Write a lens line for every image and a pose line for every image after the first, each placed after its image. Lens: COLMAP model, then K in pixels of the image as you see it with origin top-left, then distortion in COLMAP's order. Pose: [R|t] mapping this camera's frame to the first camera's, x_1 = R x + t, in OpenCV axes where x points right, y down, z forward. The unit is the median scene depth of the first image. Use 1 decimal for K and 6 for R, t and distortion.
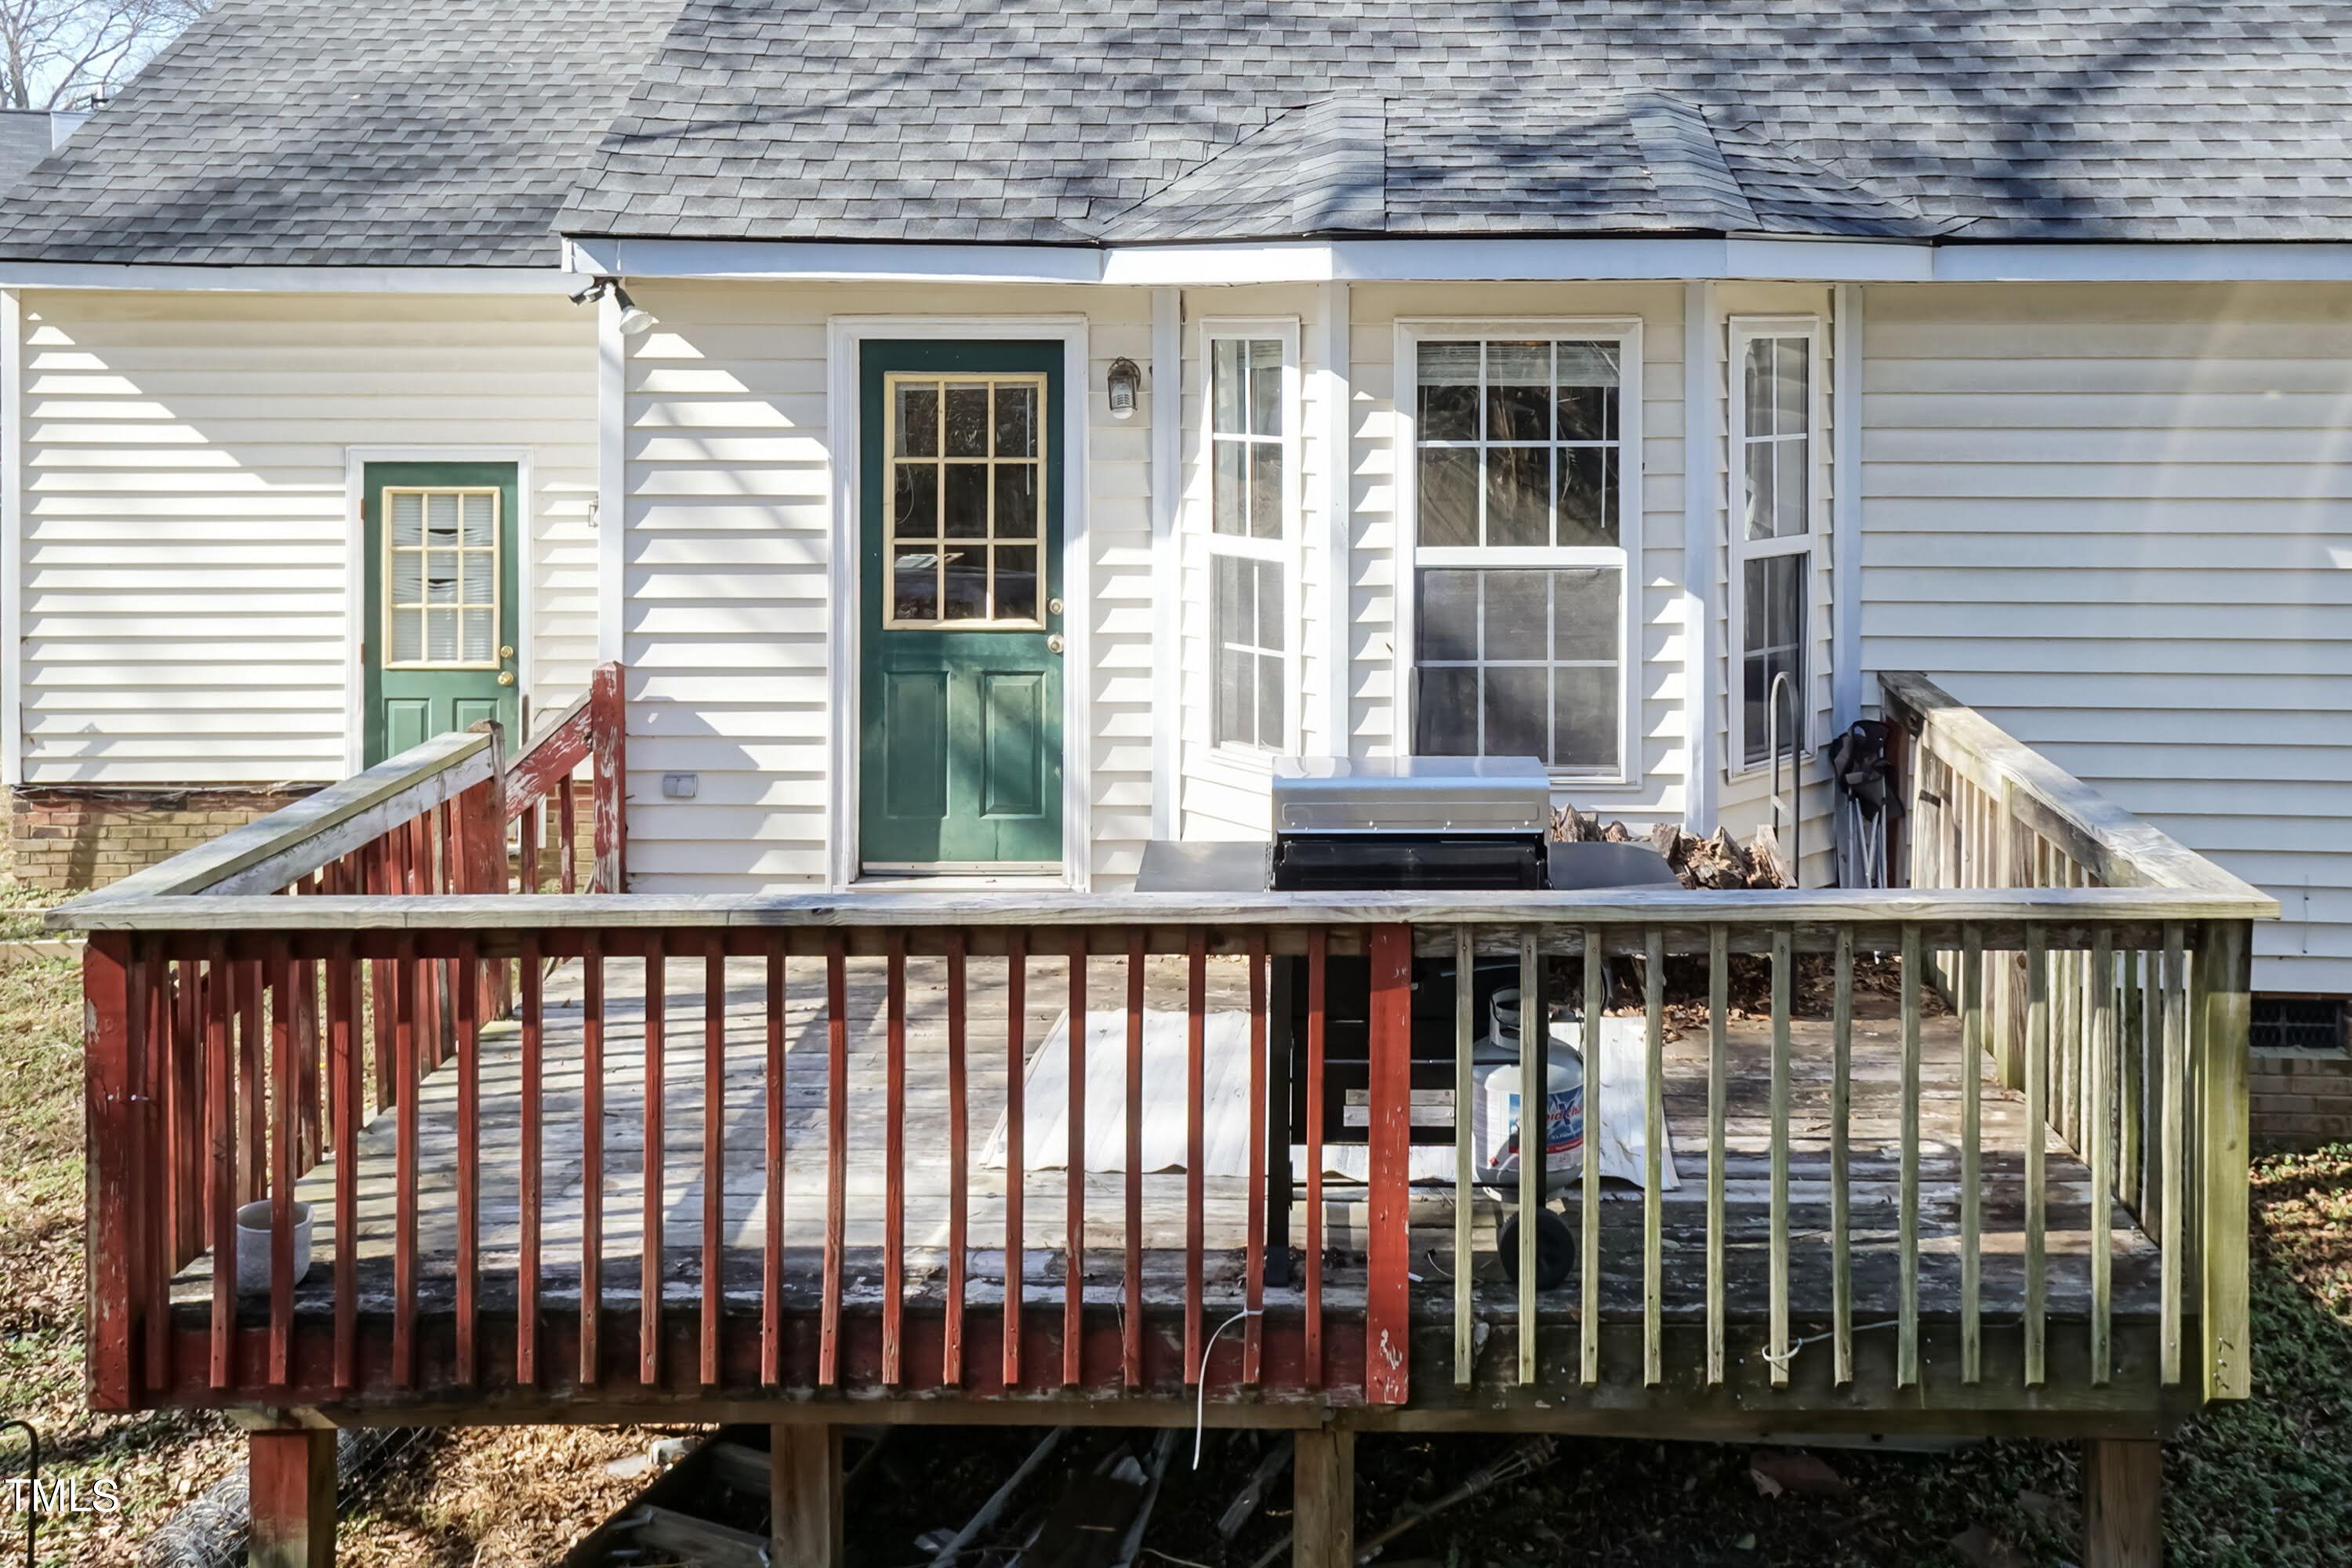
lens RADIAL K [[2128.2, 0, 1293.6], [0, 2128.2, 378.7], [0, 0, 1]] dist [0.051760, 0.013088]
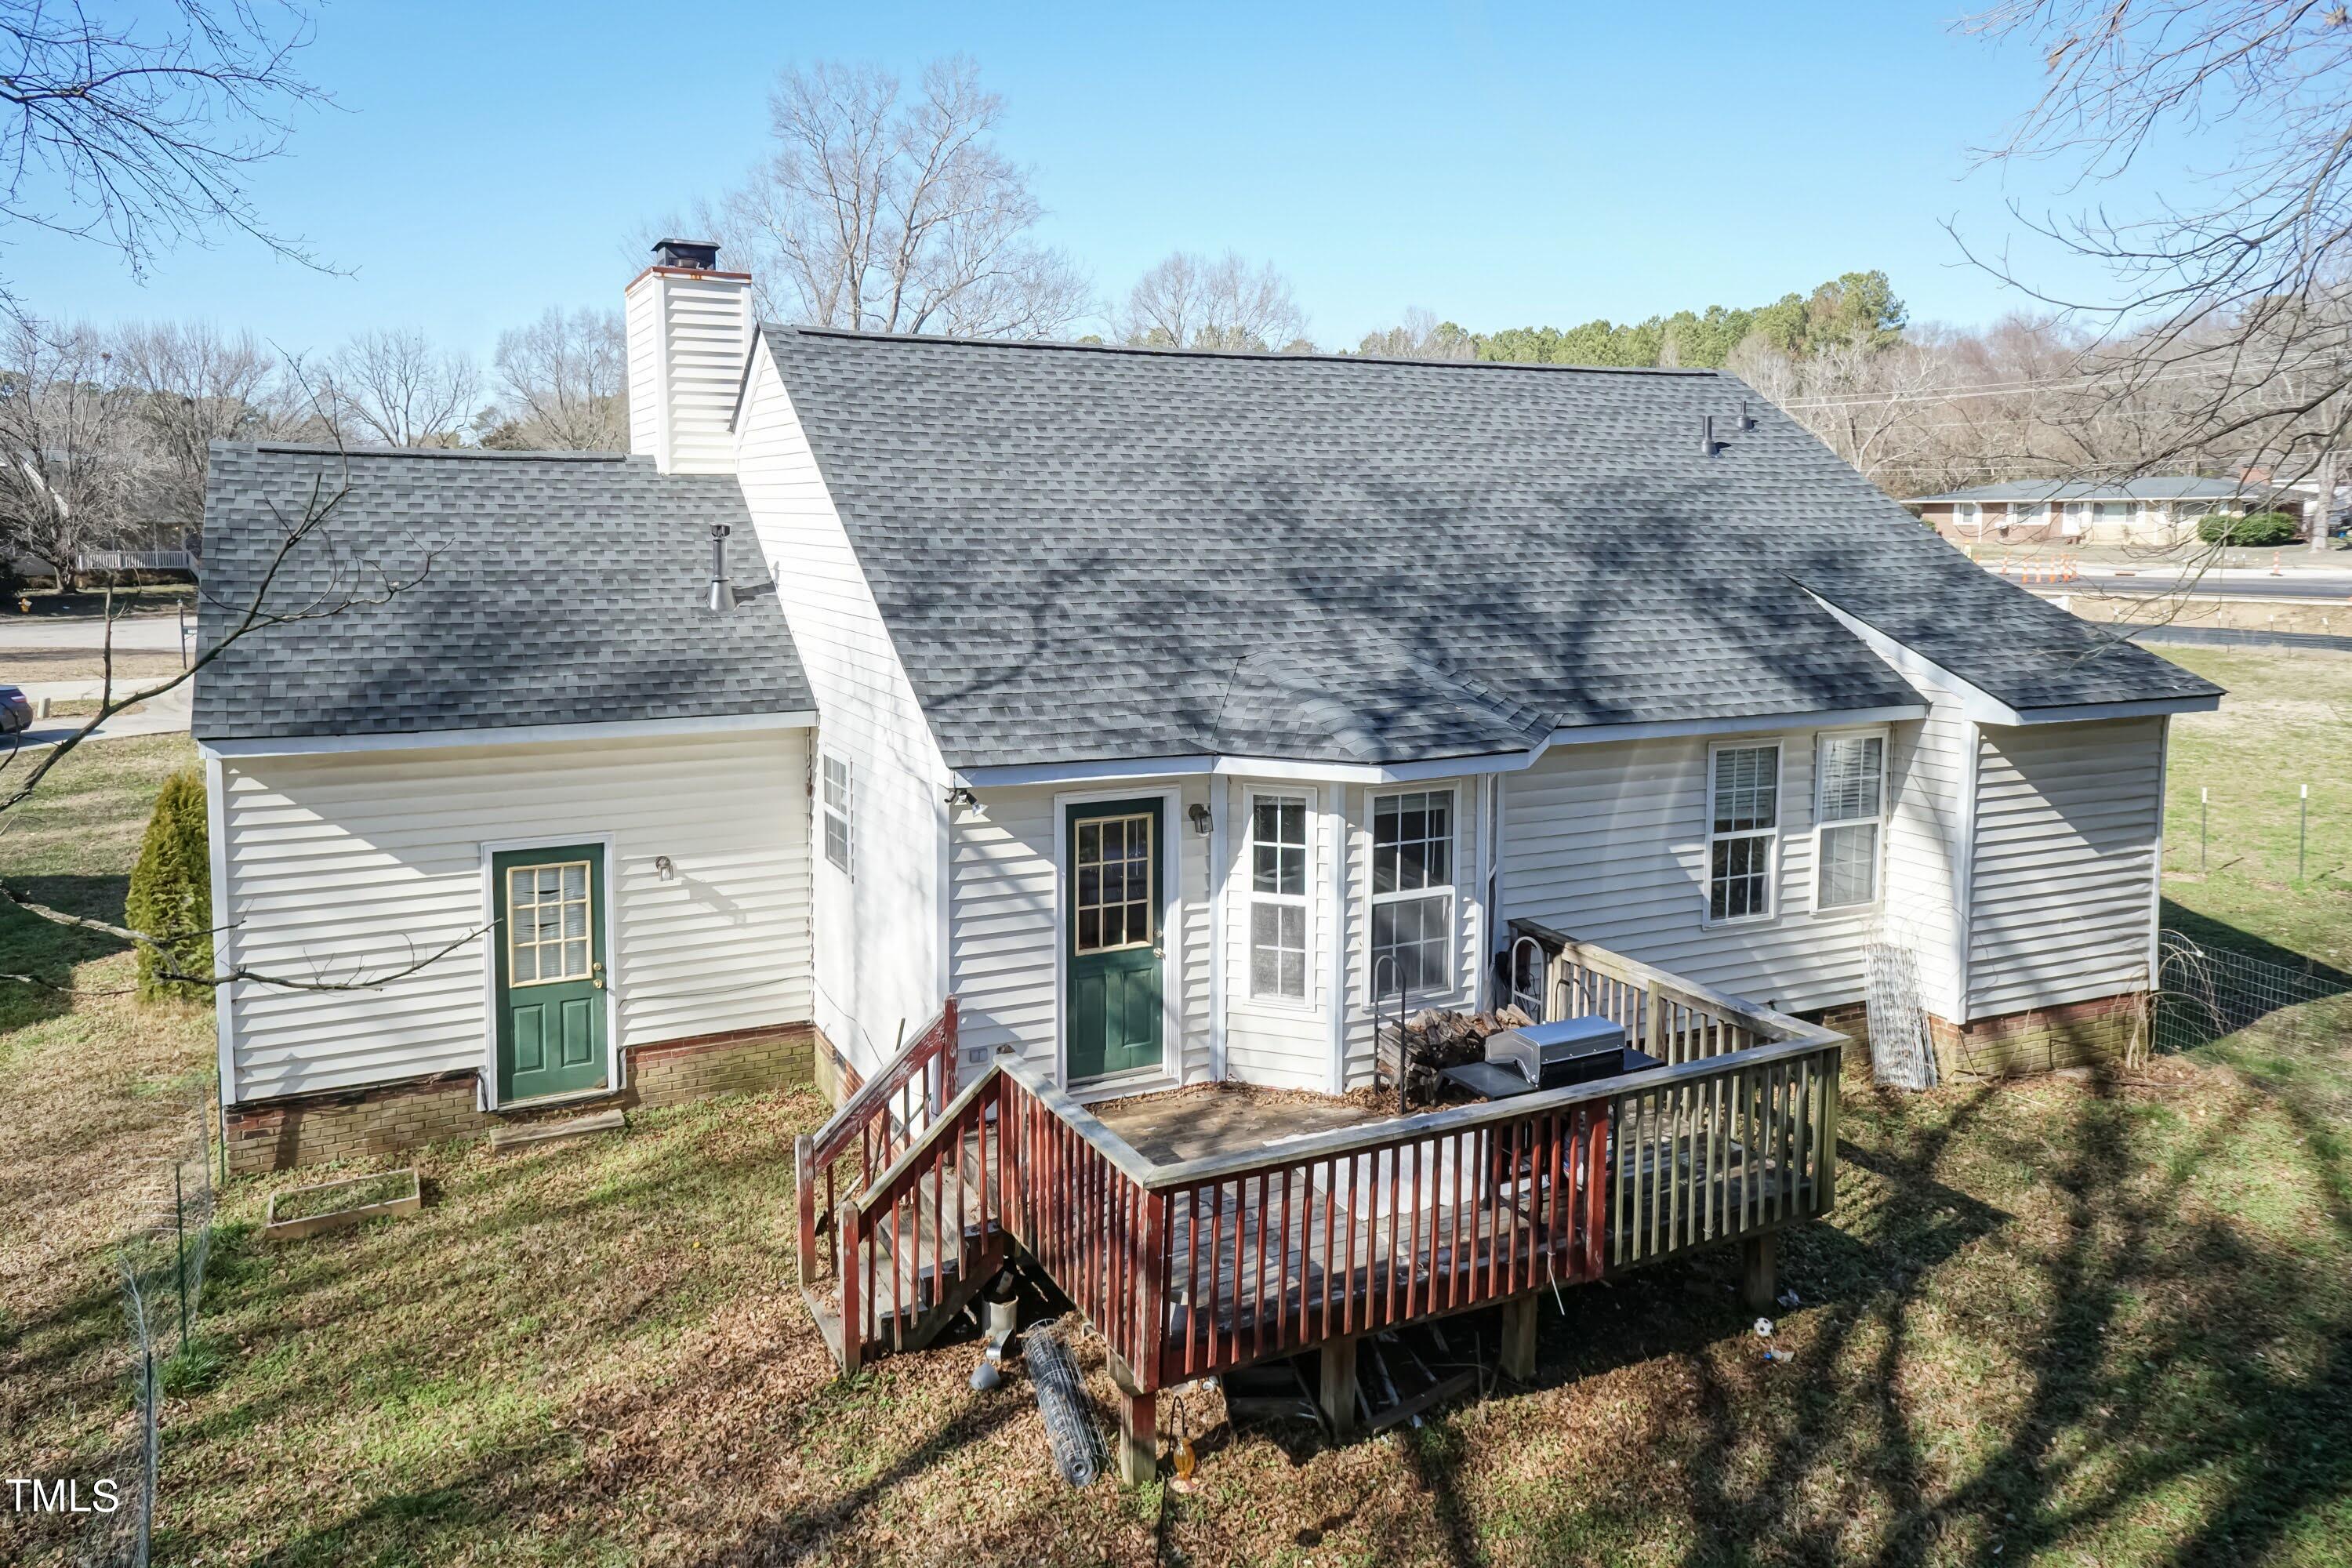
lens RADIAL K [[1591.1, 0, 1115.0], [0, 1591.1, 665.1], [0, 0, 1]] dist [0.038286, 0.009204]
pose [[0.892088, -0.043784, 0.449735, -0.801455], [0.011685, 0.997197, 0.073905, -0.245645], [-0.451710, -0.060674, 0.890099, -0.241946]]
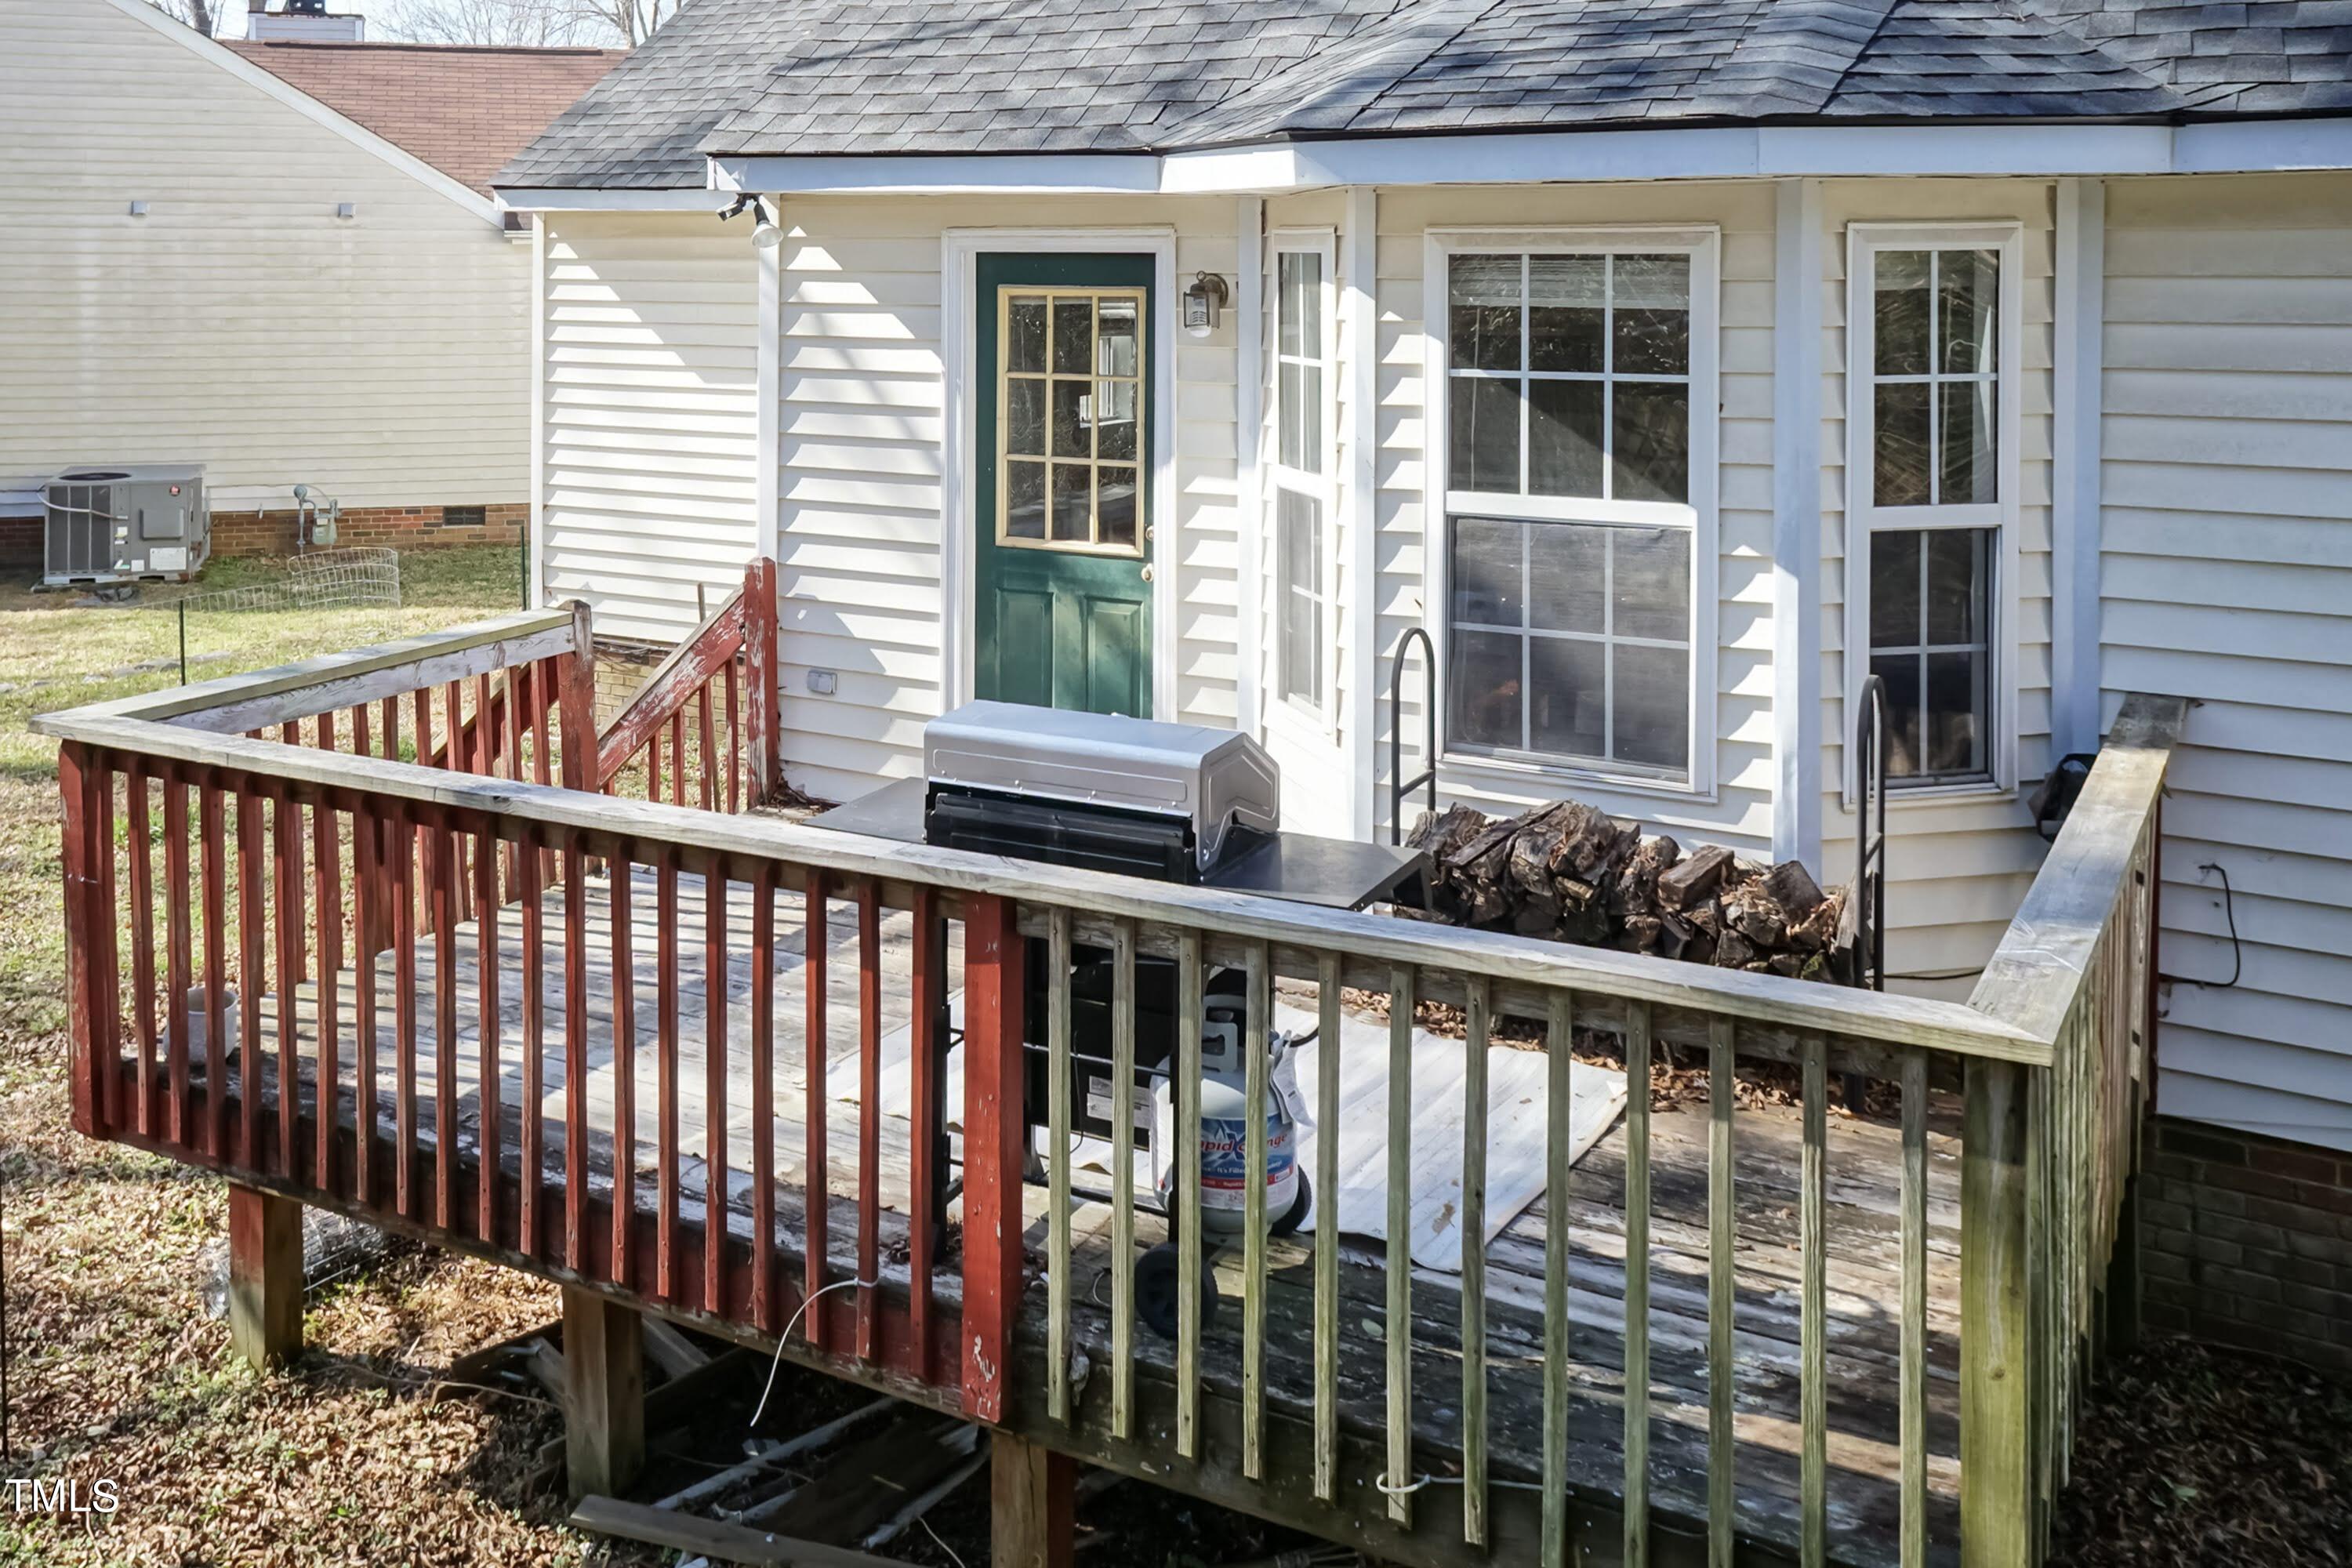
lens RADIAL K [[2194.0, 0, 950.9], [0, 2194.0, 304.9], [0, 0, 1]] dist [0.050706, 0.004457]
pose [[0.863243, 0.012143, -0.504643, 0.313160], [-0.010080, 0.999926, 0.006817, -0.000925], [0.504689, -0.000797, 0.863301, 0.113516]]
